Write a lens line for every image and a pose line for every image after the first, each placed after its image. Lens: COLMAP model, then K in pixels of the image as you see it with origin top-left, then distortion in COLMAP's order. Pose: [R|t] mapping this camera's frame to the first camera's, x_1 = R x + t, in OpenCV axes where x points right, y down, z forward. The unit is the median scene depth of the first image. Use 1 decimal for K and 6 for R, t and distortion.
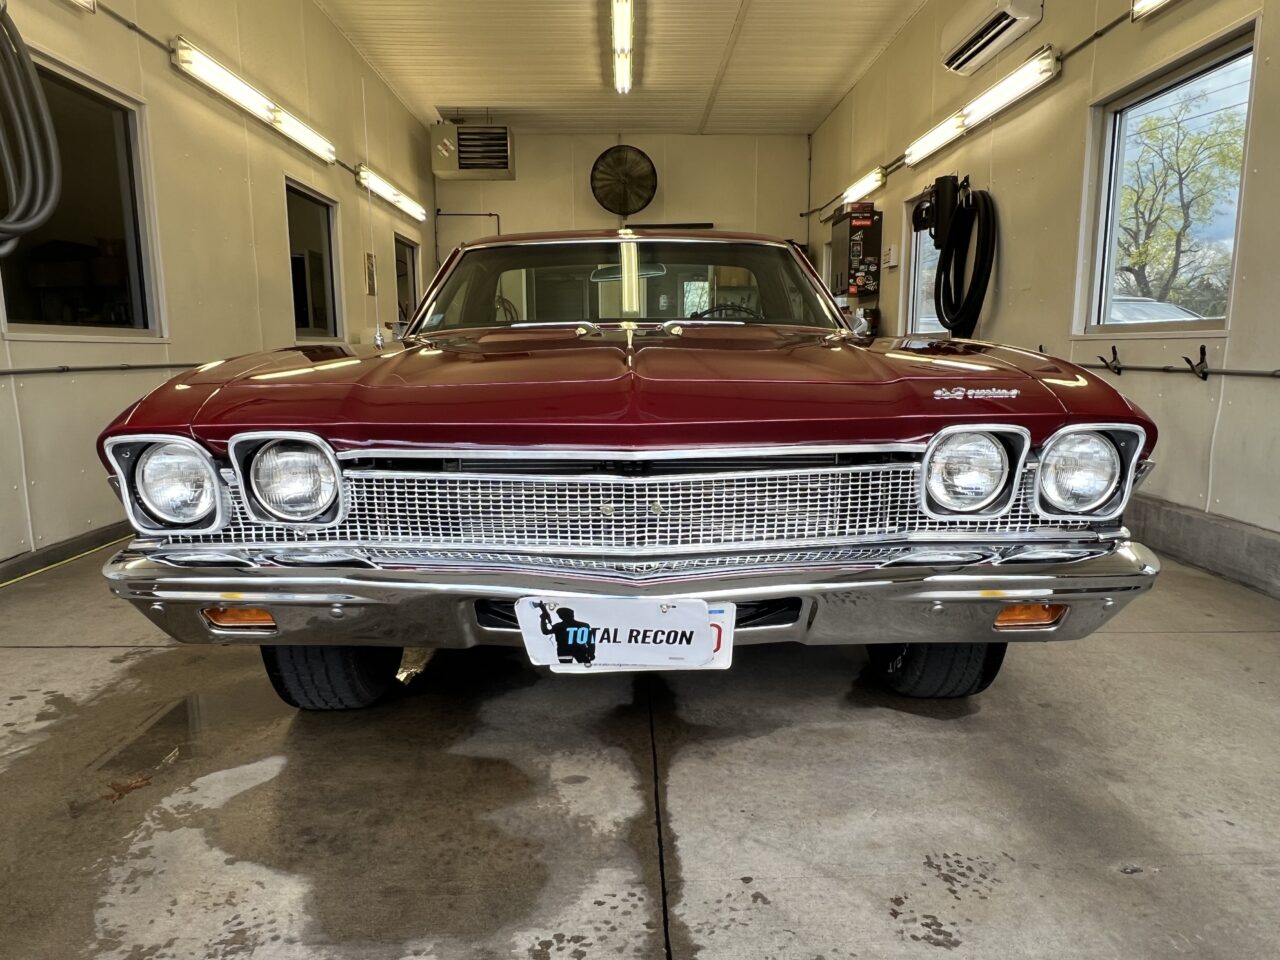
lens RADIAL K [[840.2, 0, 639.6], [0, 840.2, 484.0], [0, 0, 1]] dist [0.001415, 0.000625]
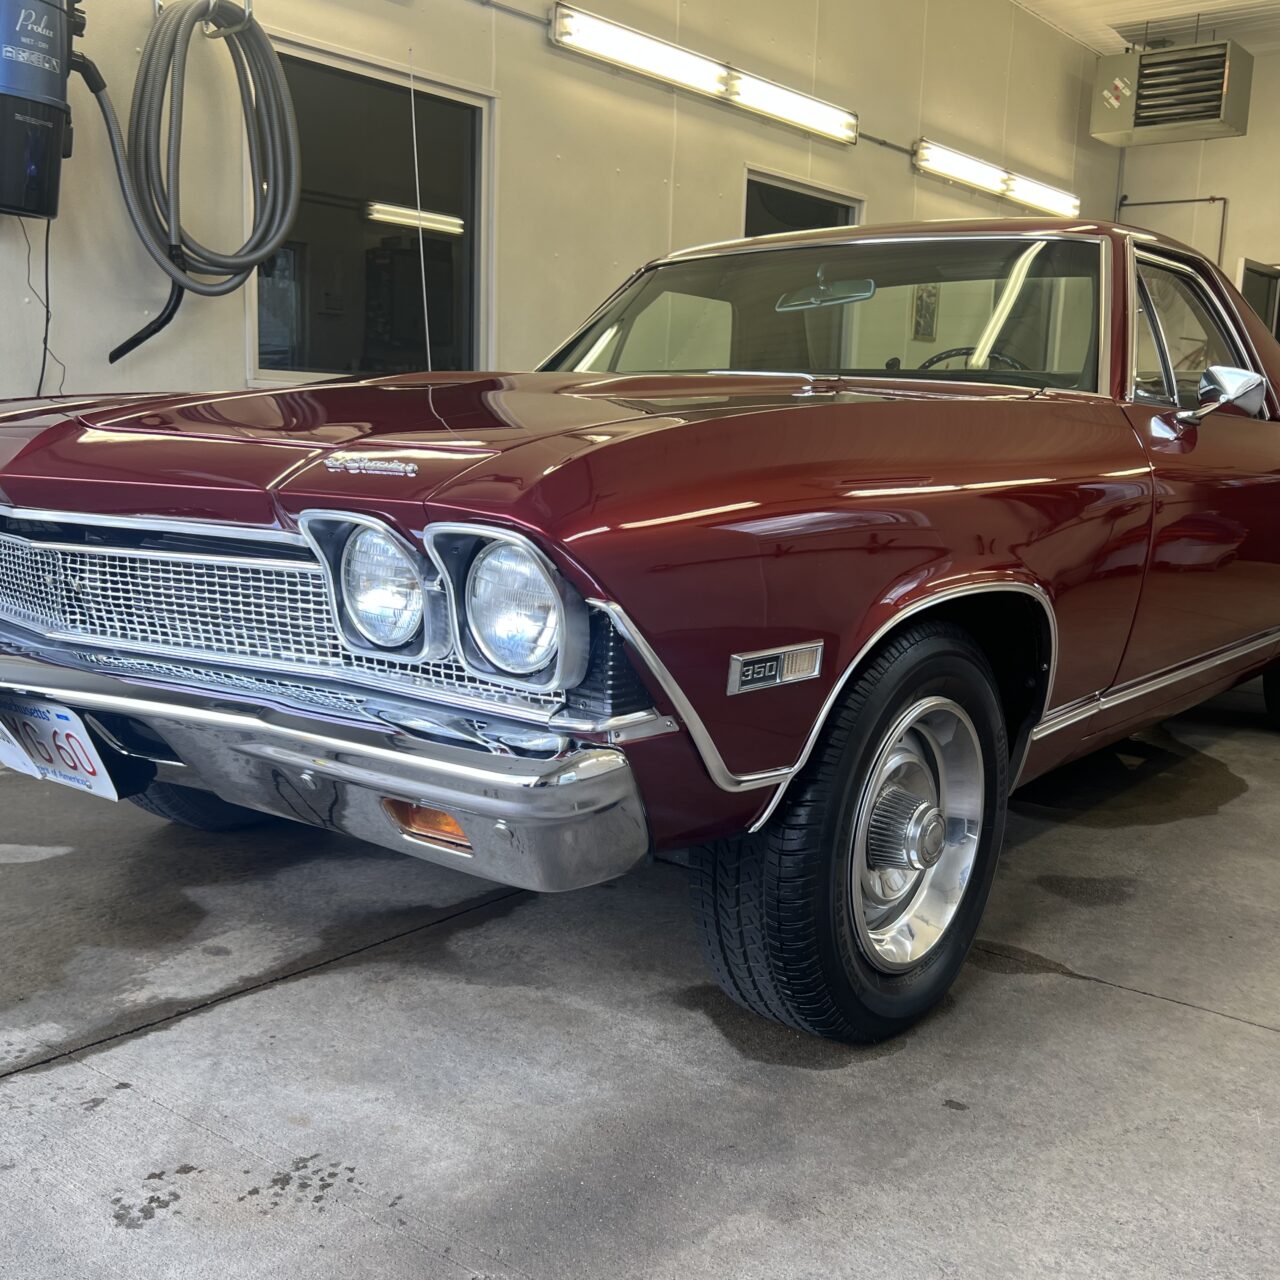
lens RADIAL K [[1377.8, 0, 640.8], [0, 1377.8, 636.1], [0, 0, 1]] dist [0.015568, 0.000000]
pose [[0.775392, 0.127954, -0.618381, 0.877136], [-0.135594, 0.990151, 0.034857, -0.028690], [0.616750, 0.056821, 0.785105, 0.204444]]
